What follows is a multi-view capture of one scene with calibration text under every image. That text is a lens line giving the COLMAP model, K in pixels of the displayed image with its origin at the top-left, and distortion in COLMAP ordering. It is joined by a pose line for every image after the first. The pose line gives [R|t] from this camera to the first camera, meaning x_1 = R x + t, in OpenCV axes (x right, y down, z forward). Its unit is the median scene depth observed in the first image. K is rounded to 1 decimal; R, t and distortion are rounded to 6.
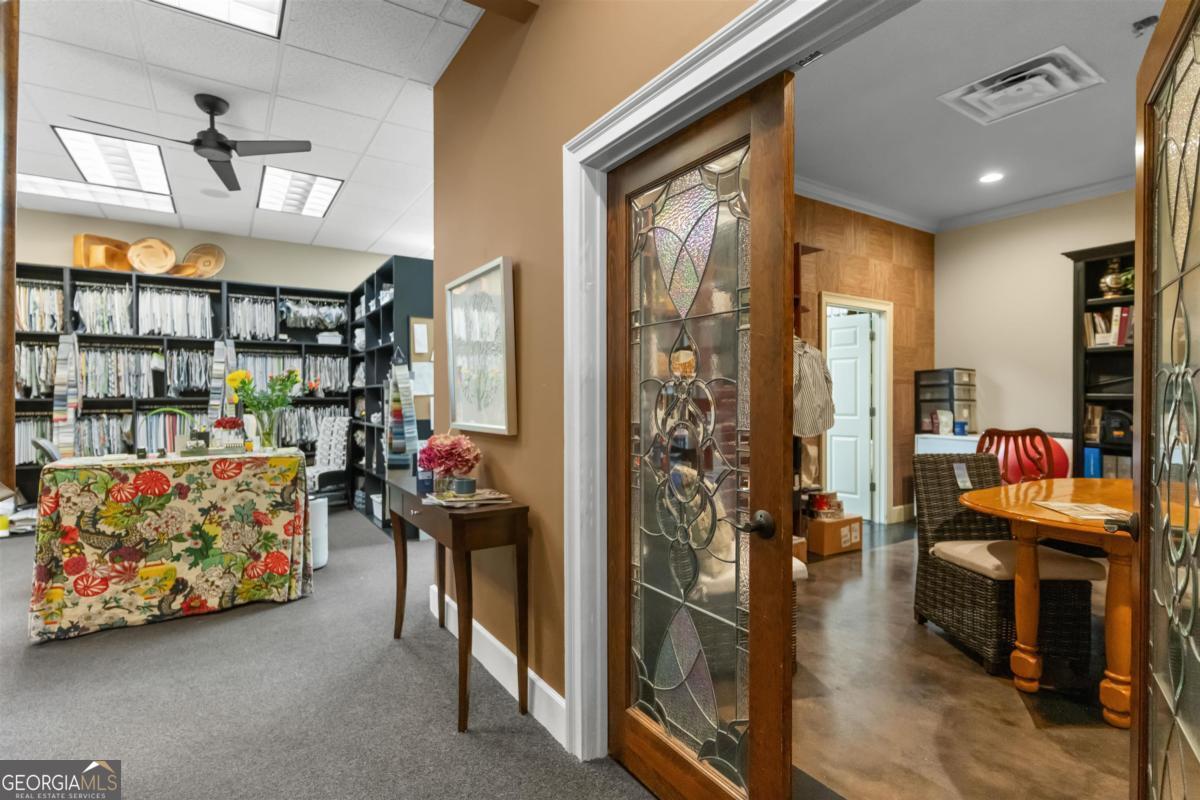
lens RADIAL K [[584.1, 0, 602.2], [0, 584.1, 395.4], [0, 0, 1]] dist [-0.004556, -0.000803]
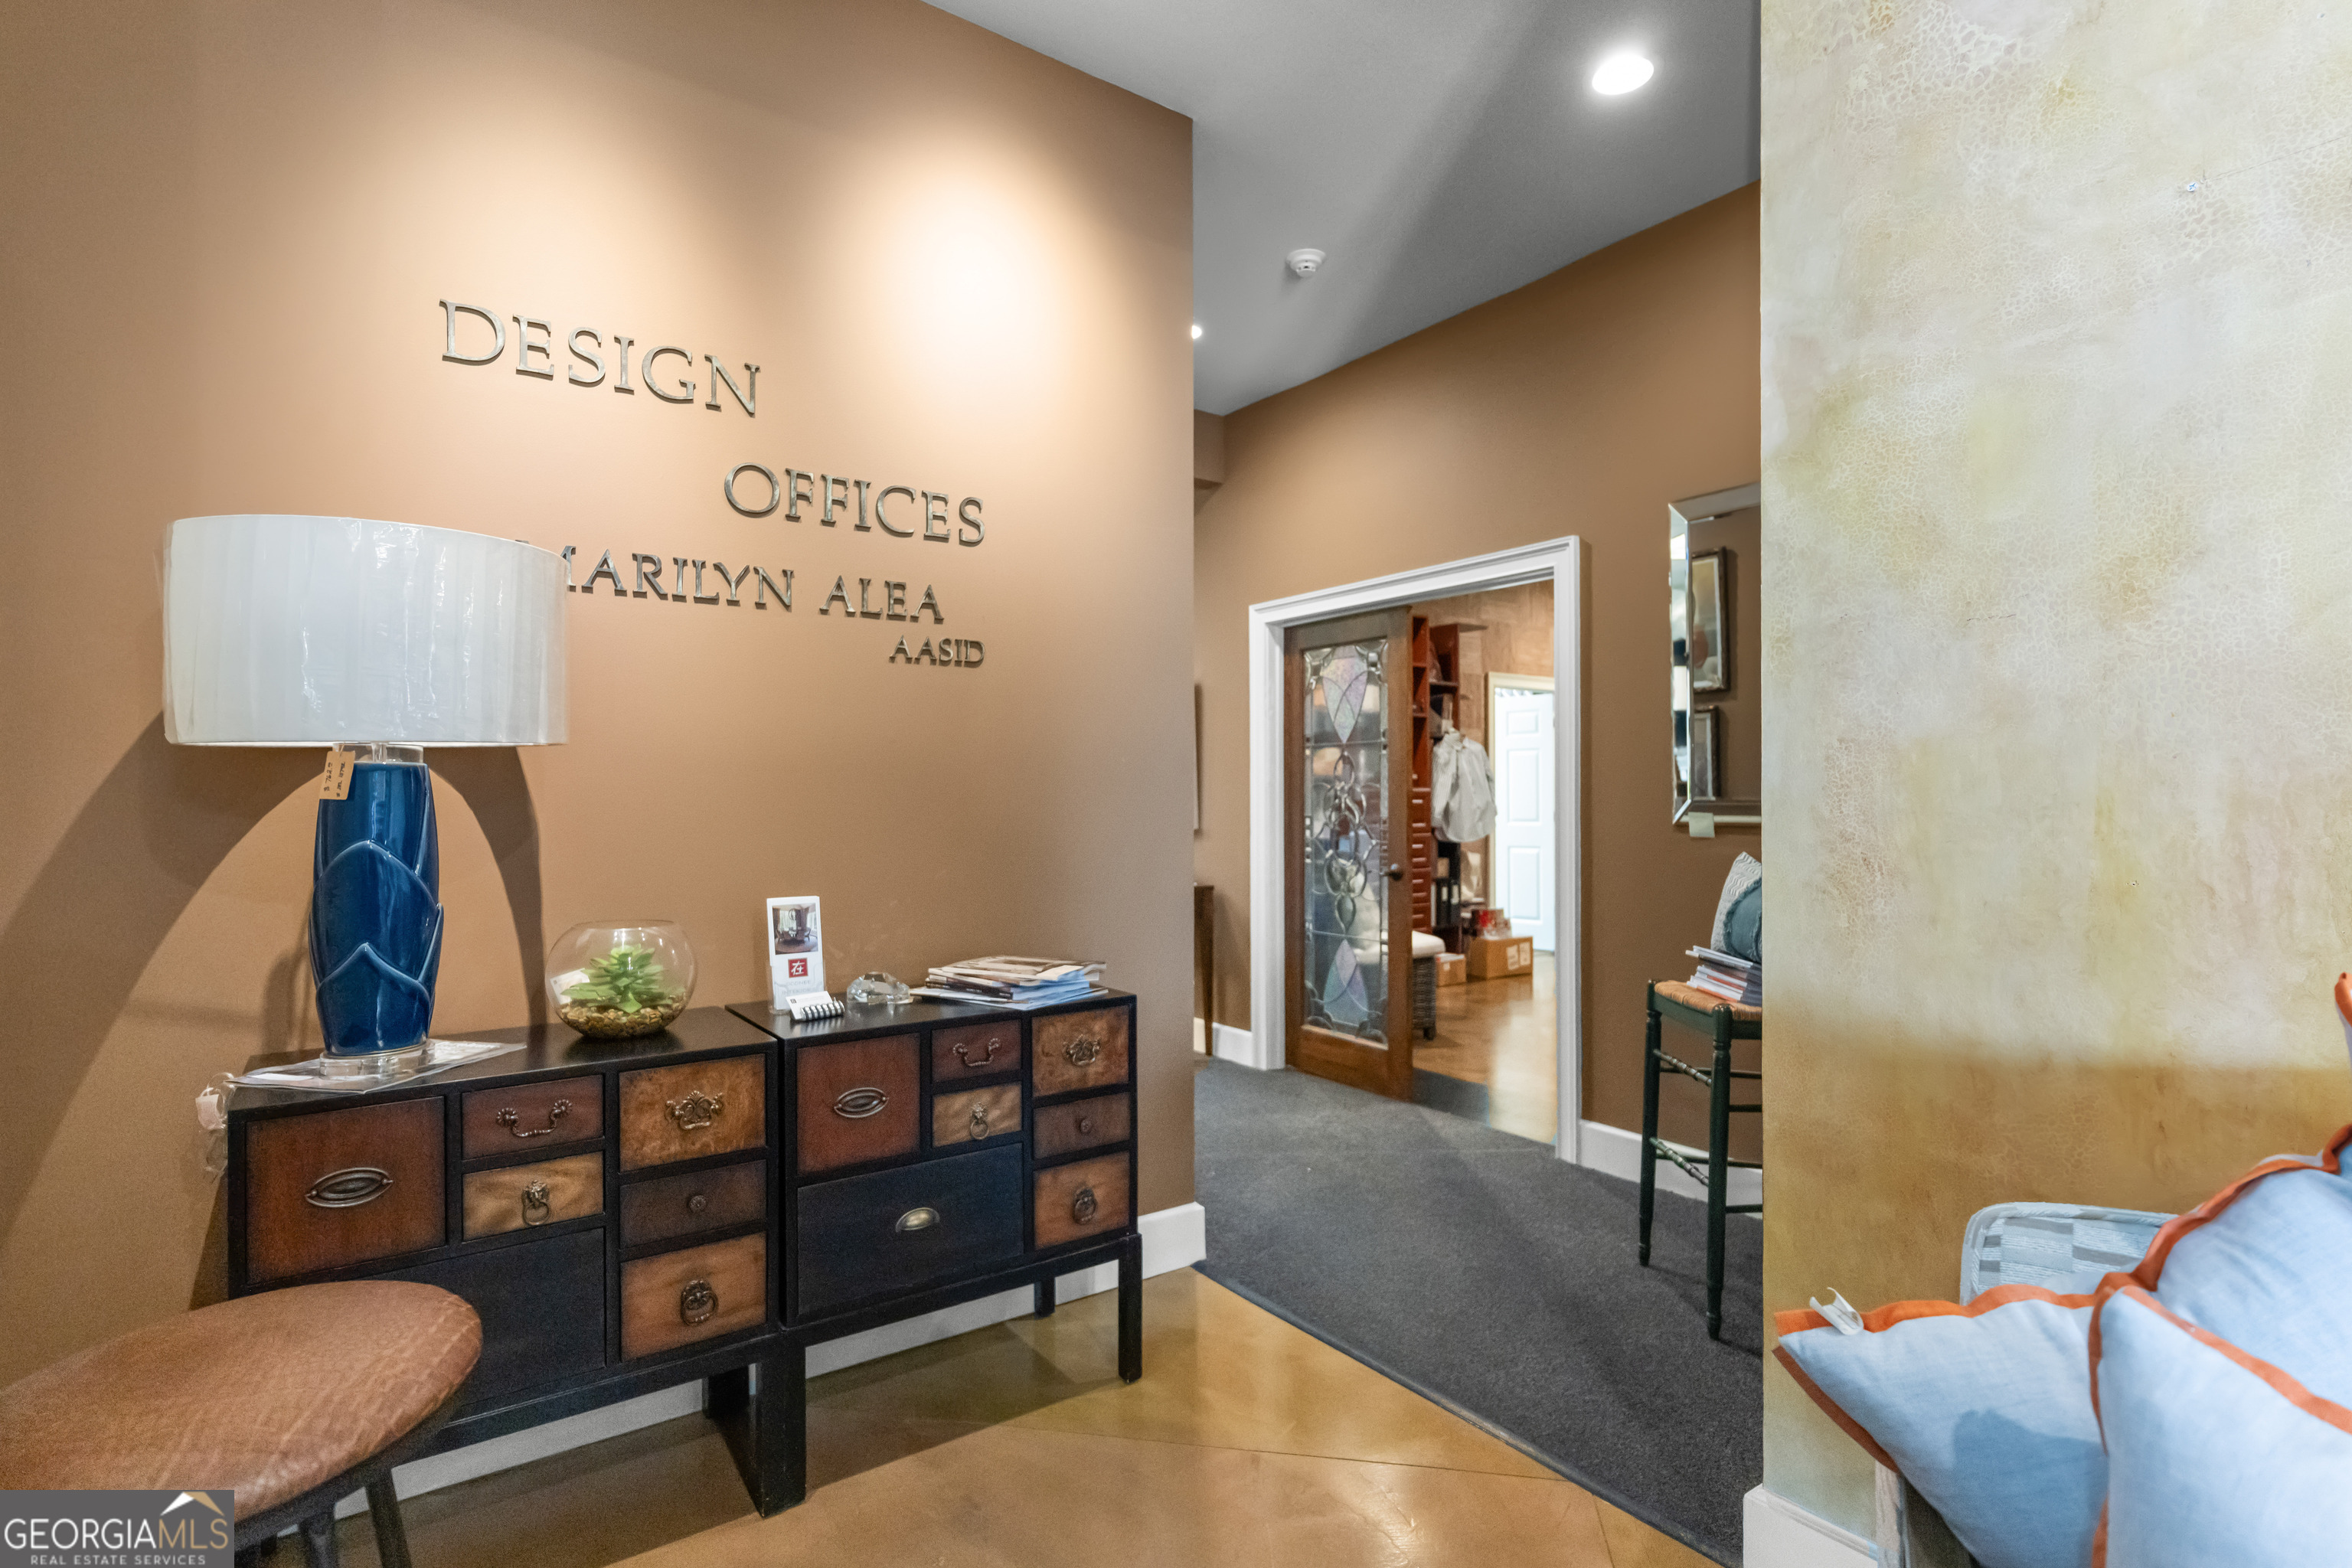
lens RADIAL K [[1144.9, 0, 1174.2], [0, 1144.9, 796.1], [0, 0, 1]] dist [-0.004556, -0.000803]
pose [[0.999536, -0.004267, 0.030159, -0.149229], [0.004422, 0.999977, -0.005060, 0.007406], [-0.030137, 0.005191, 0.999532, -0.745156]]
